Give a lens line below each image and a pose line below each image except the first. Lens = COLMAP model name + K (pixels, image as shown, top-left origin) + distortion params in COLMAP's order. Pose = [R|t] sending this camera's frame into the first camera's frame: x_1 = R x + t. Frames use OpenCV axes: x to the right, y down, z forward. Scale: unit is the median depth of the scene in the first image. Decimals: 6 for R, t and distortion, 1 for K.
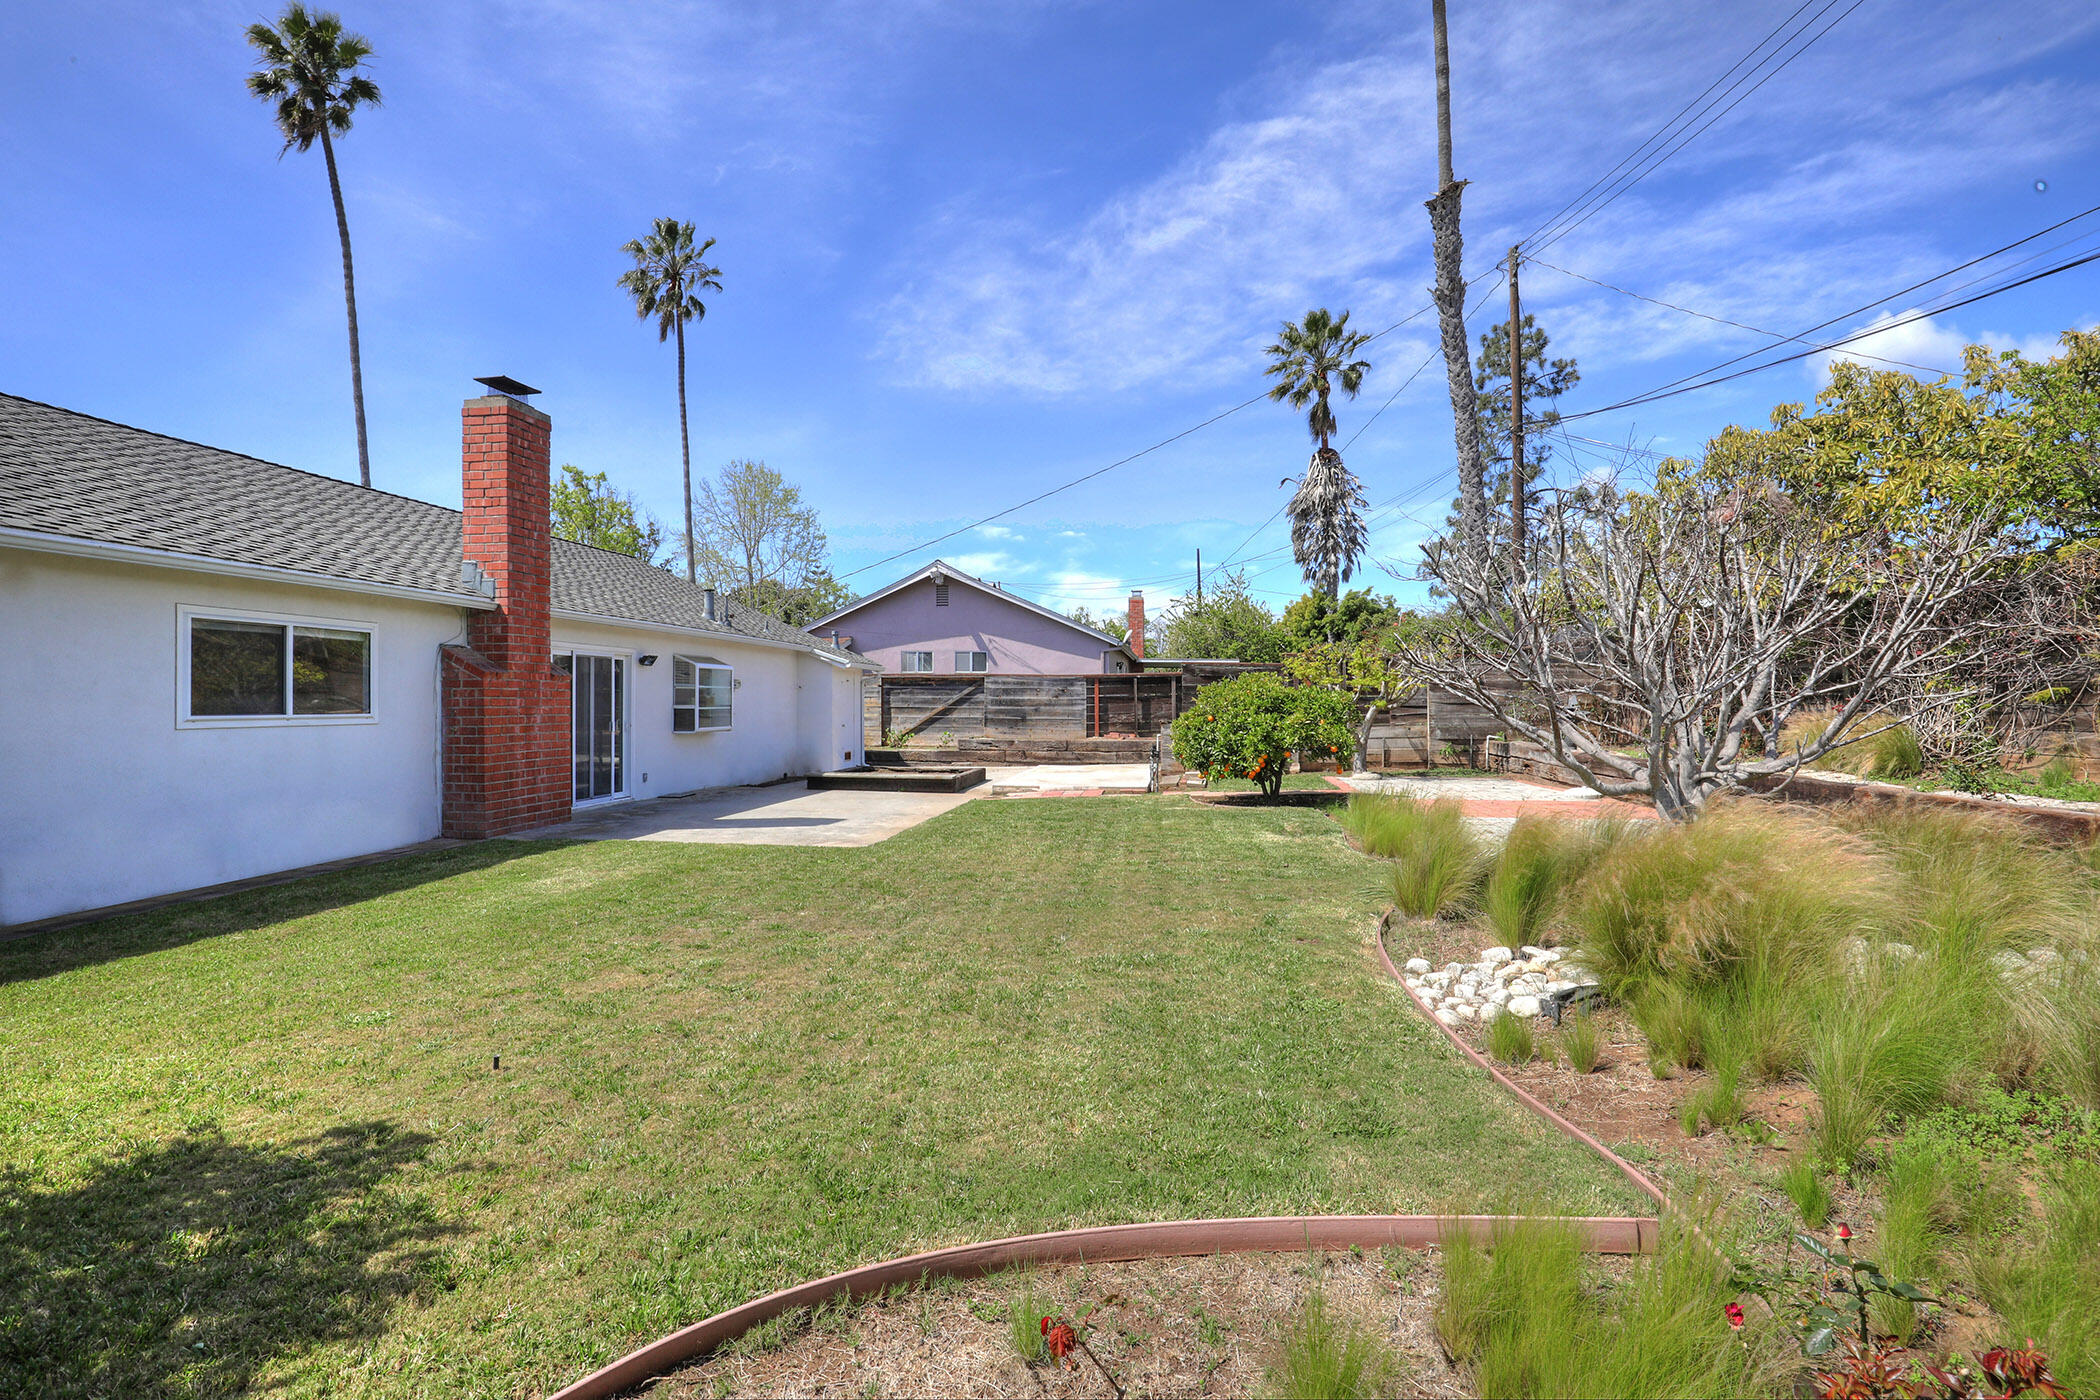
lens RADIAL K [[962.4, 0, 1054.3], [0, 962.4, 697.1], [0, 0, 1]] dist [-0.022632, 0.003053]
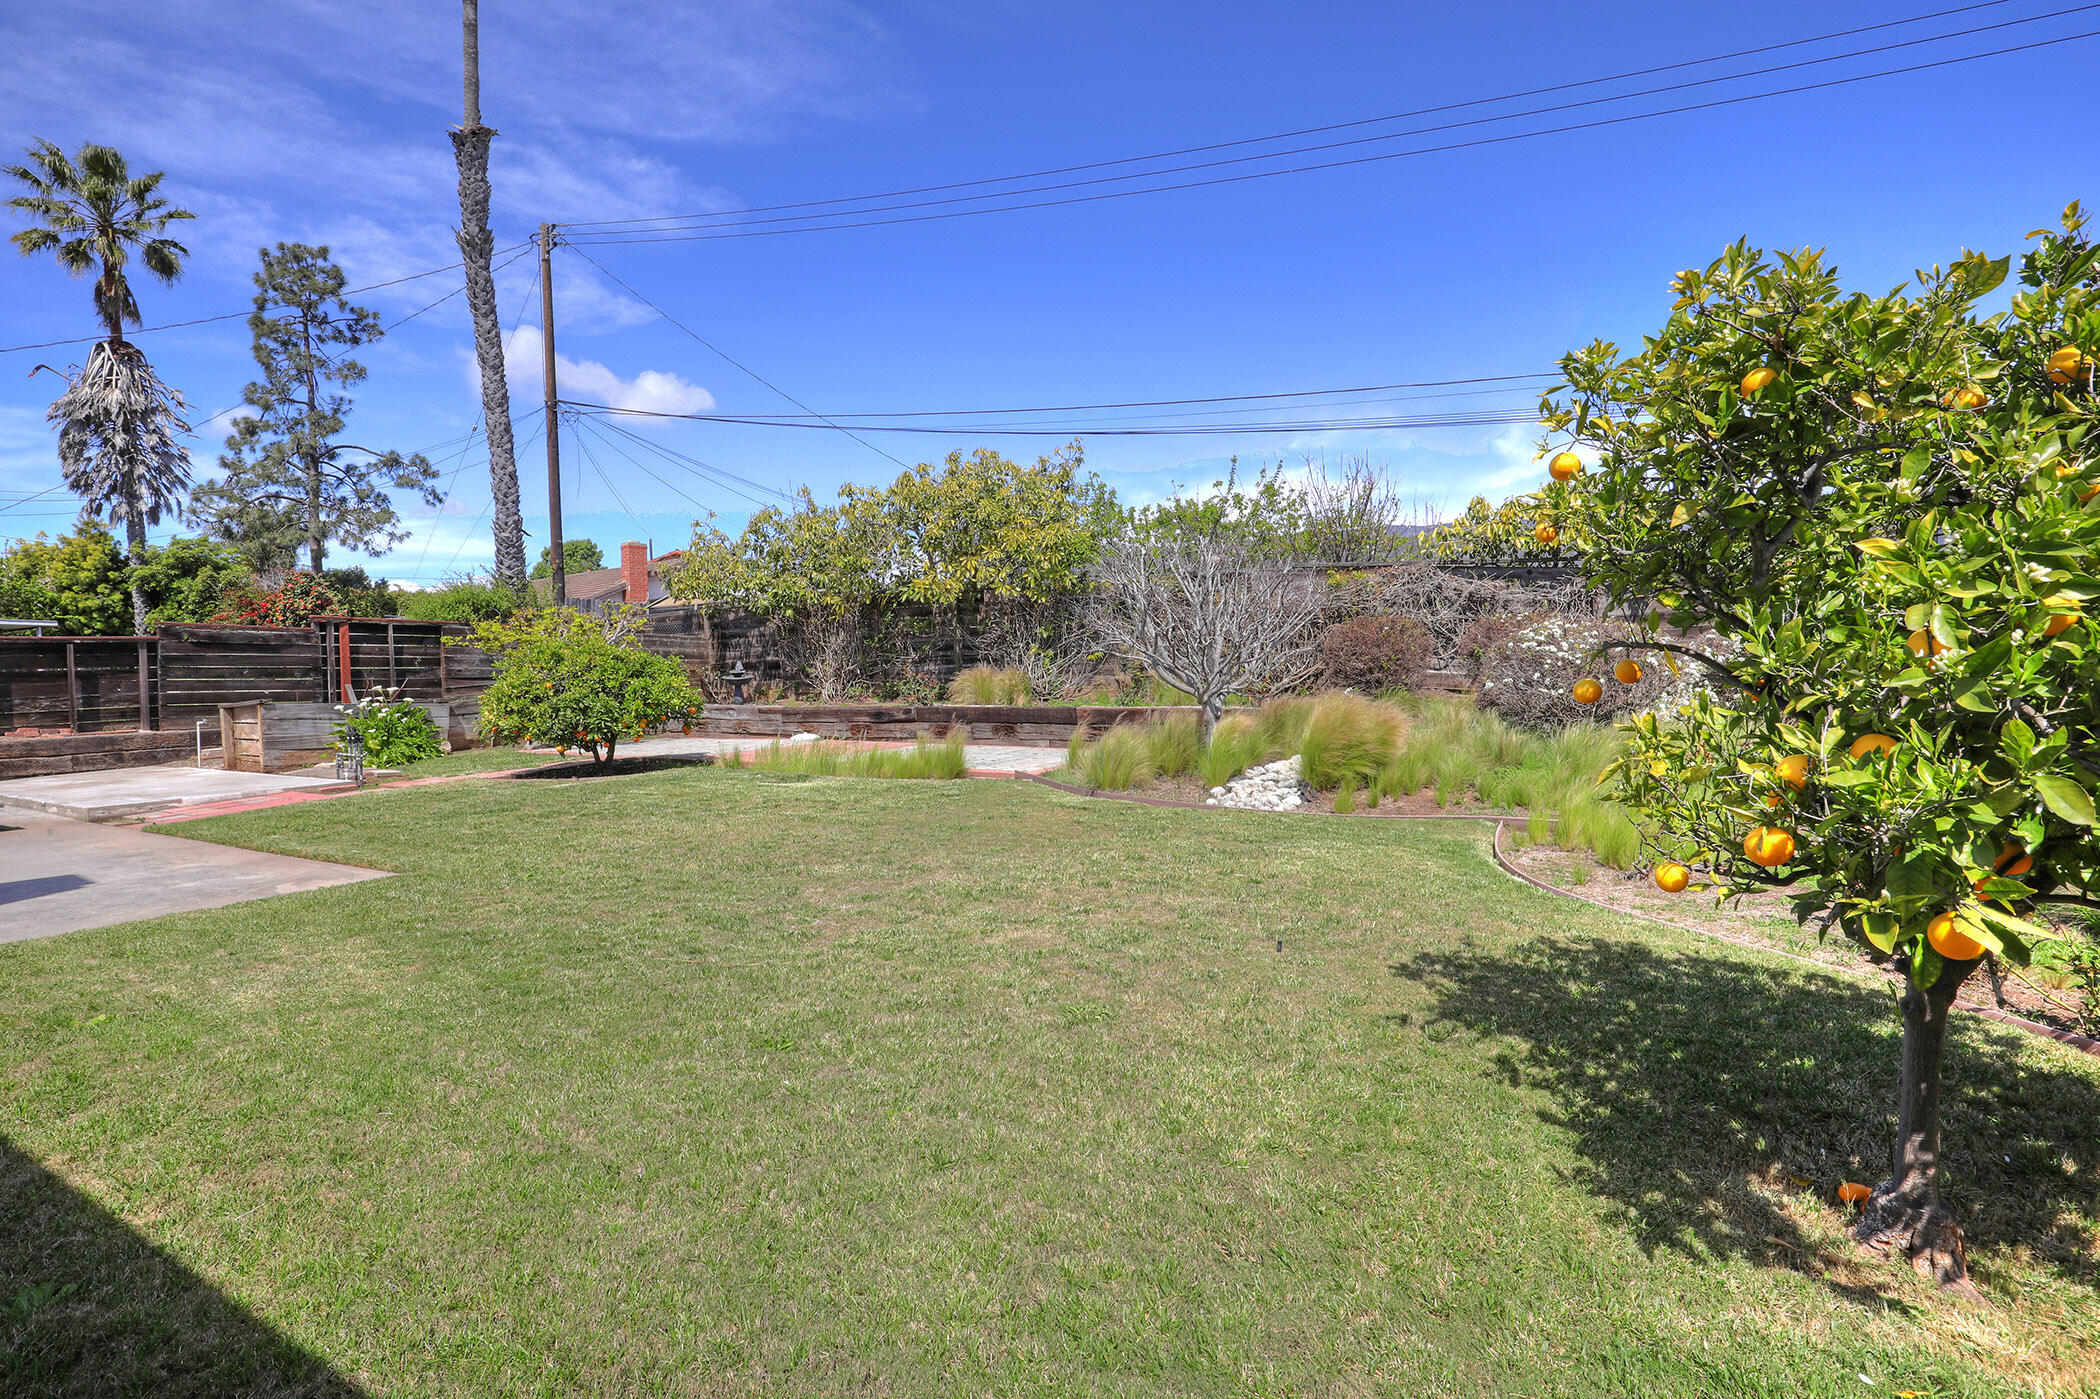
lens RADIAL K [[962.4, 0, 1055.2], [0, 962.4, 692.4], [0, 0, 1]] dist [-0.022632, 0.003053]
pose [[0.375468, -0.032895, 0.926251, -0.129235], [0.015467, 0.999453, 0.029225, 0.002596], [-0.926706, 0.003353, 0.375771, 0.057714]]
